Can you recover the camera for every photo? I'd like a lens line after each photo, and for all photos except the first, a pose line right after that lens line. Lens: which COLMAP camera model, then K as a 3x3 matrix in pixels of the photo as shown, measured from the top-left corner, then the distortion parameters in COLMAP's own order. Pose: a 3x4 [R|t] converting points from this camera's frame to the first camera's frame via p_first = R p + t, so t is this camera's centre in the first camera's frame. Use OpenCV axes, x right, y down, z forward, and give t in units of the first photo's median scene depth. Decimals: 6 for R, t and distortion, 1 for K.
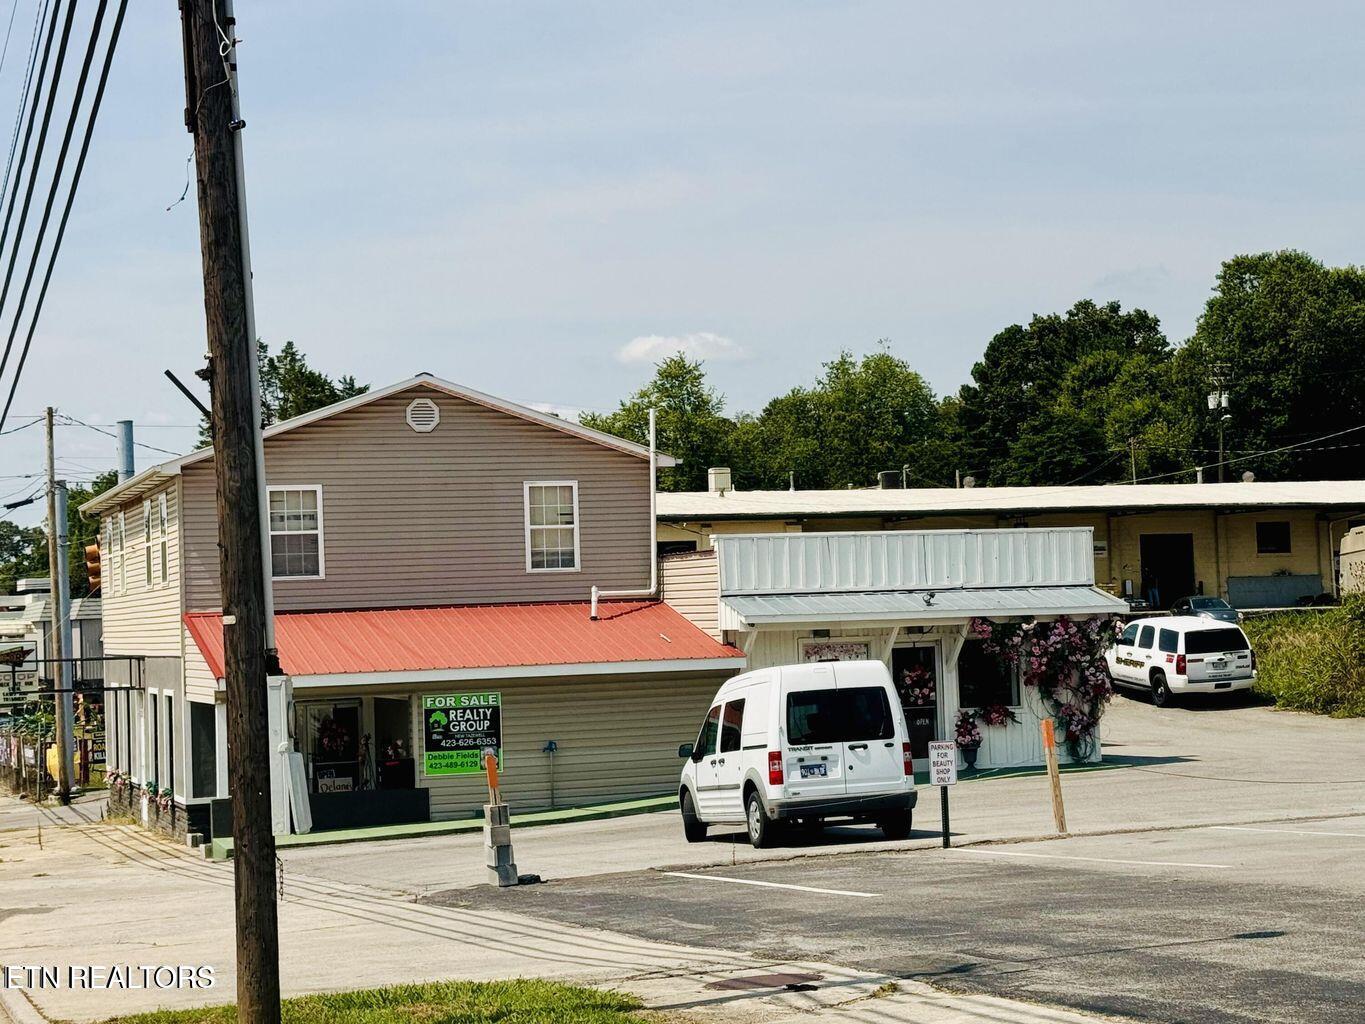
lens RADIAL K [[2510.5, 0, 682.5], [0, 2510.5, 512.0], [0, 0, 1]] dist [0.395618, -3.007119]
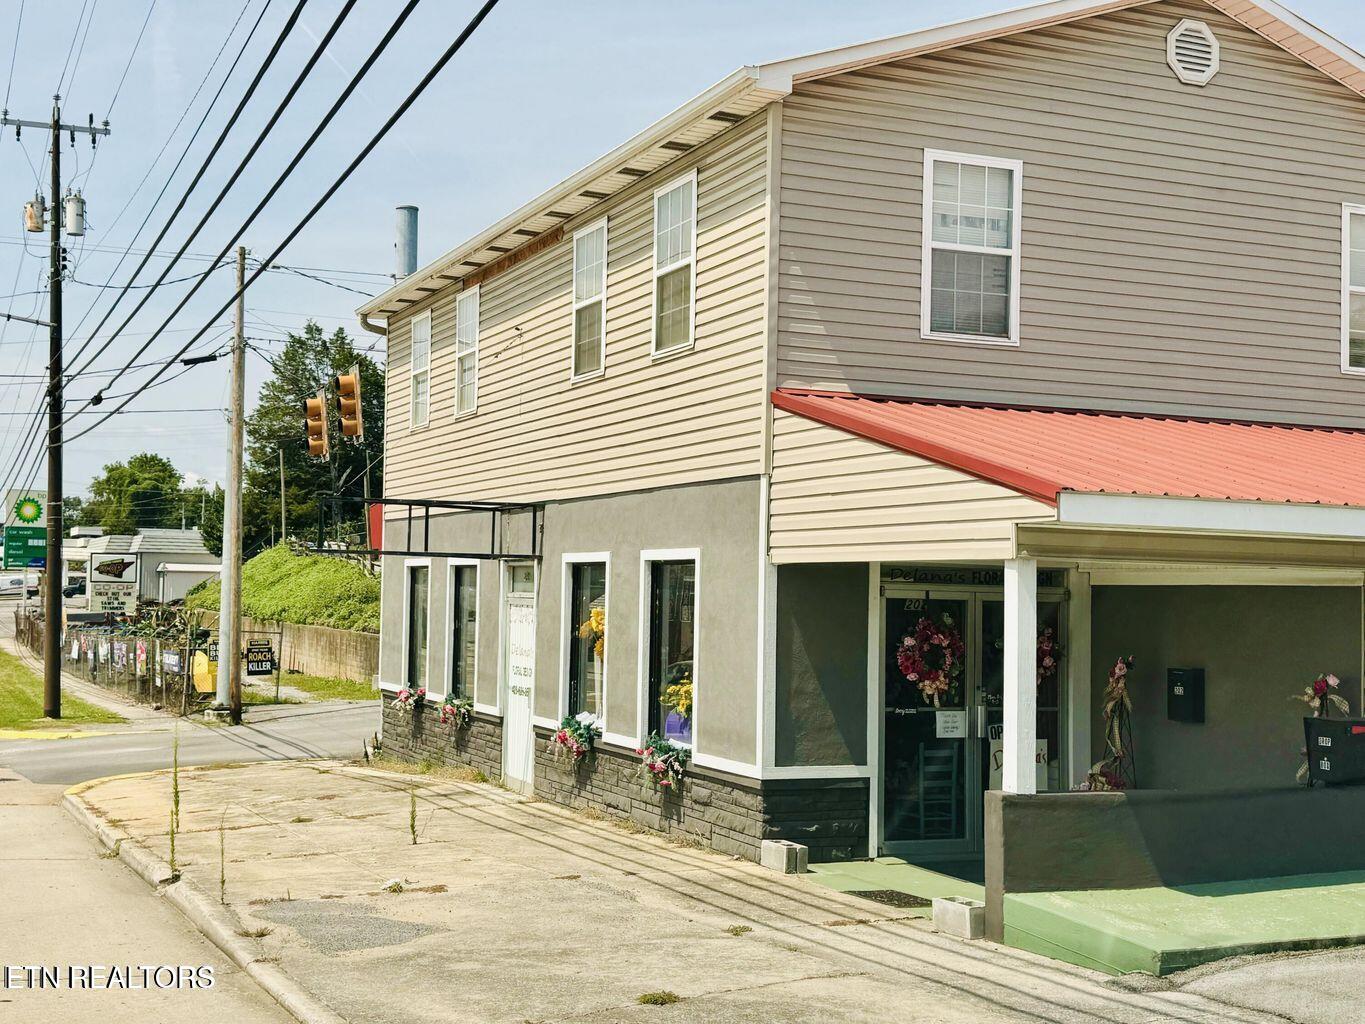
lens RADIAL K [[1746.9, 0, 682.5], [0, 1746.9, 512.0], [0, 0, 1]] dist [0.099041, -0.051639]
pose [[0.994725, 0.059753, 0.083375, -0.232476], [-0.059304, 0.998209, -0.007860, 0.065288], [-0.083695, 0.002874, 0.996487, 0.644800]]
